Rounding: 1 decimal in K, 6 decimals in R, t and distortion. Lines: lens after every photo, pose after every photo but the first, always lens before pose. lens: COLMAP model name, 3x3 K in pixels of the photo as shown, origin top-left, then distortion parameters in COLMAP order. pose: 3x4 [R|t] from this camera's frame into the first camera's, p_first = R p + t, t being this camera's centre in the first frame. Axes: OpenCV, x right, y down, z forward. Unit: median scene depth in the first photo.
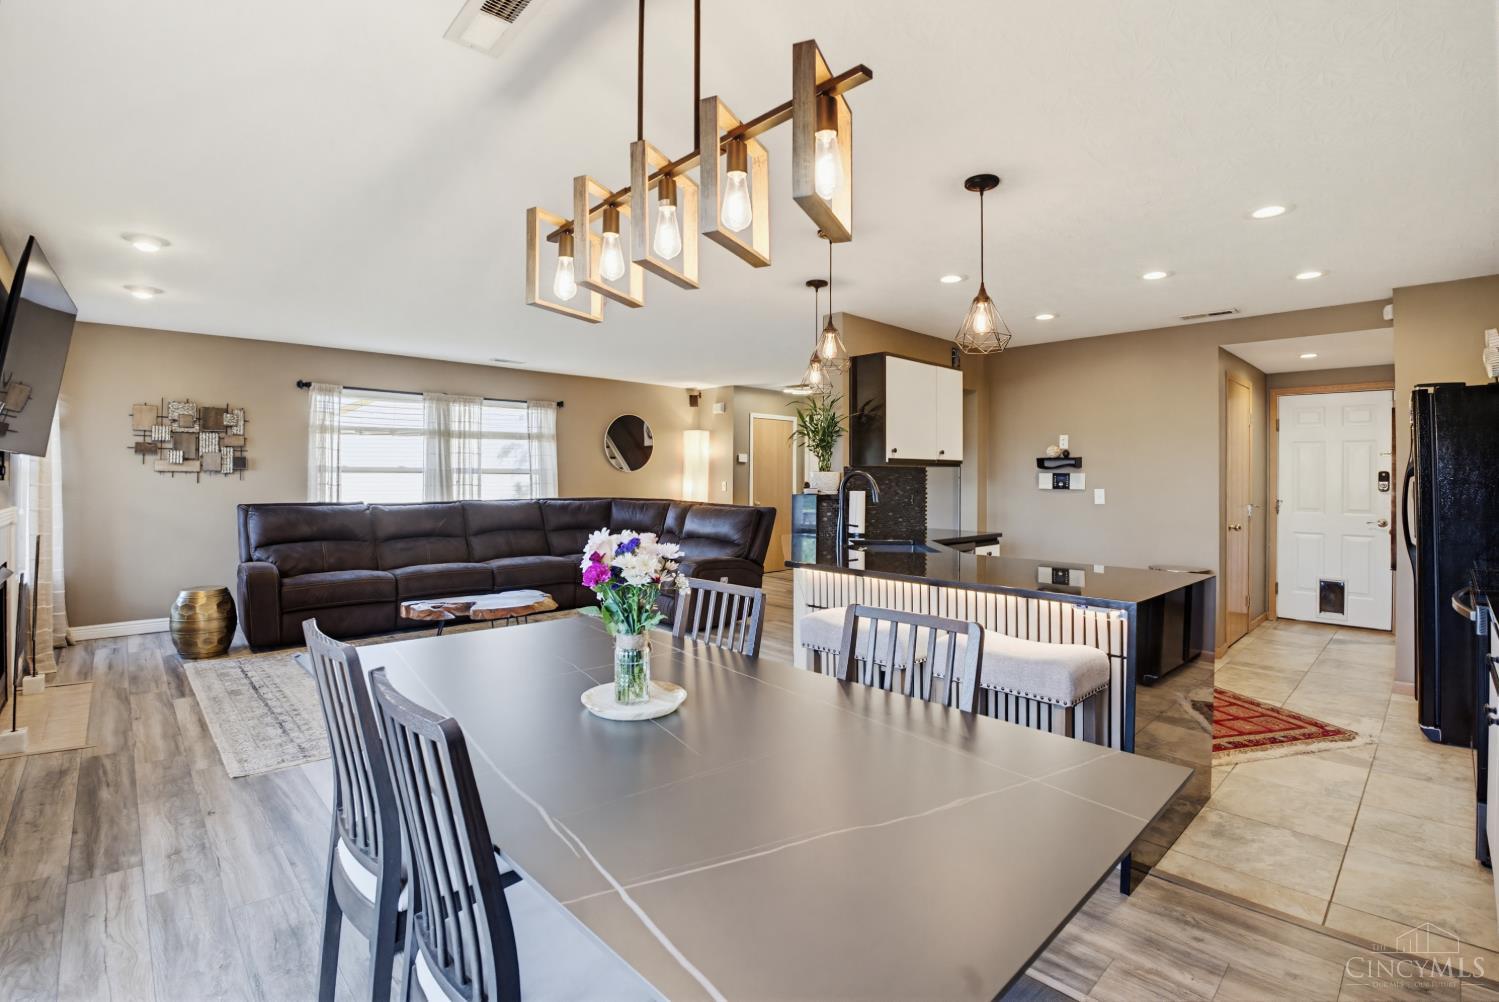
lens RADIAL K [[700.8, 0, 755.3], [0, 700.8, 450.6], [0, 0, 1]] dist [-0.044093, 0.001959]
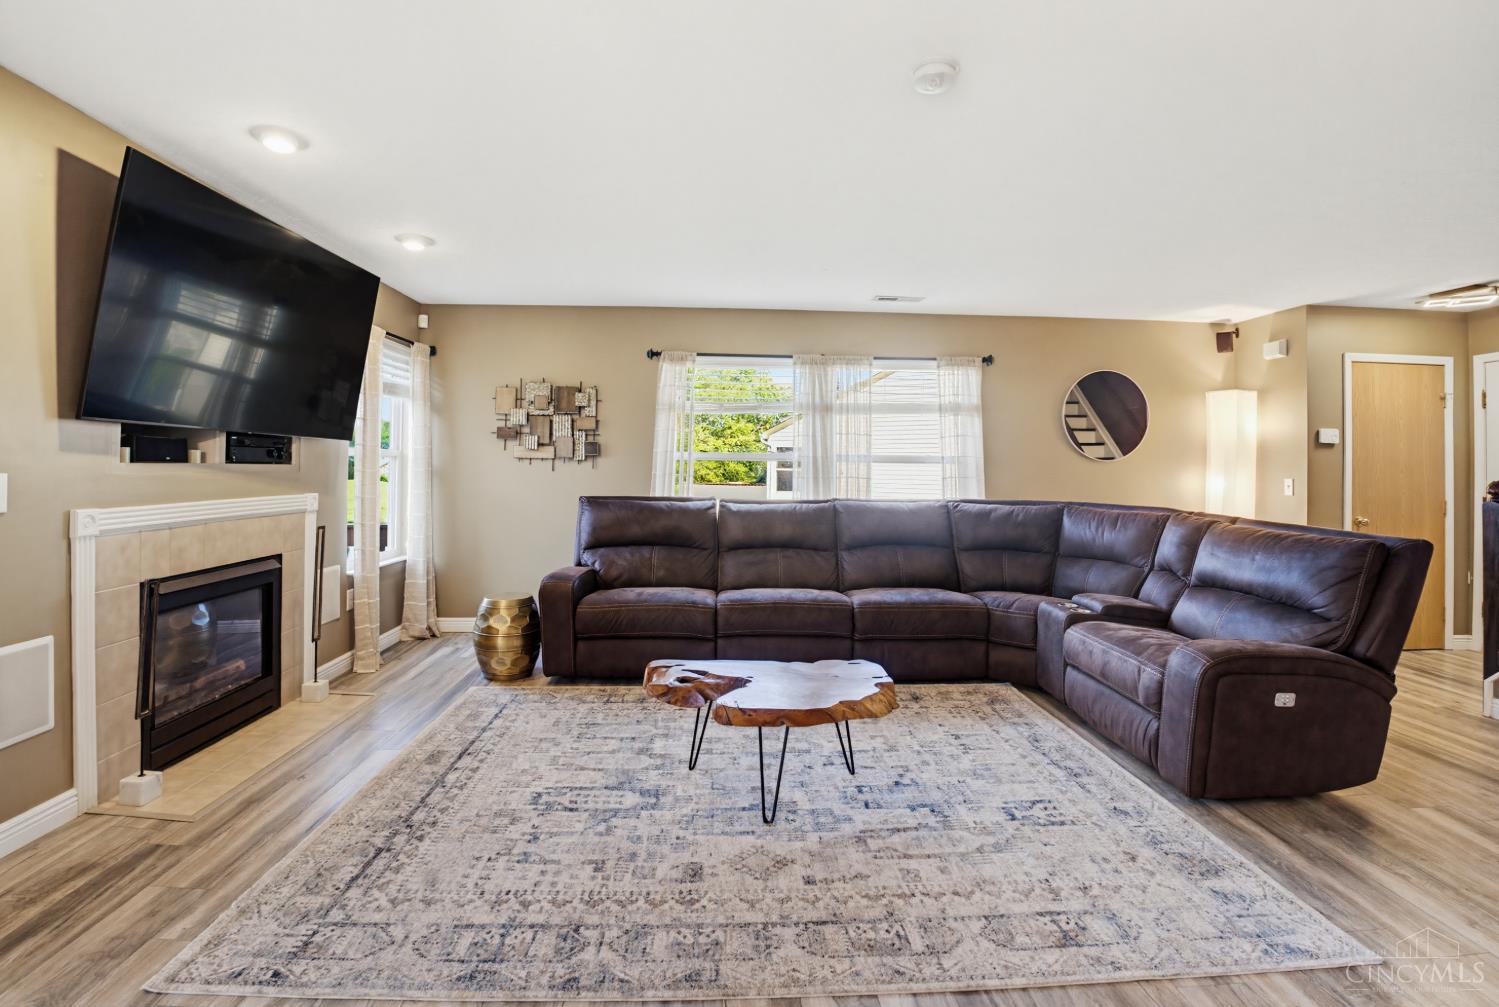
lens RADIAL K [[700.8, 0, 755.3], [0, 700.8, 453.1], [0, 0, 1]] dist [-0.044093, 0.001959]
pose [[0.757903, -0.009141, -0.652304, -0.016303], [0.015005, 0.999882, 0.003421, 0.022178], [0.652195, -0.012381, 0.757950, 0.435080]]
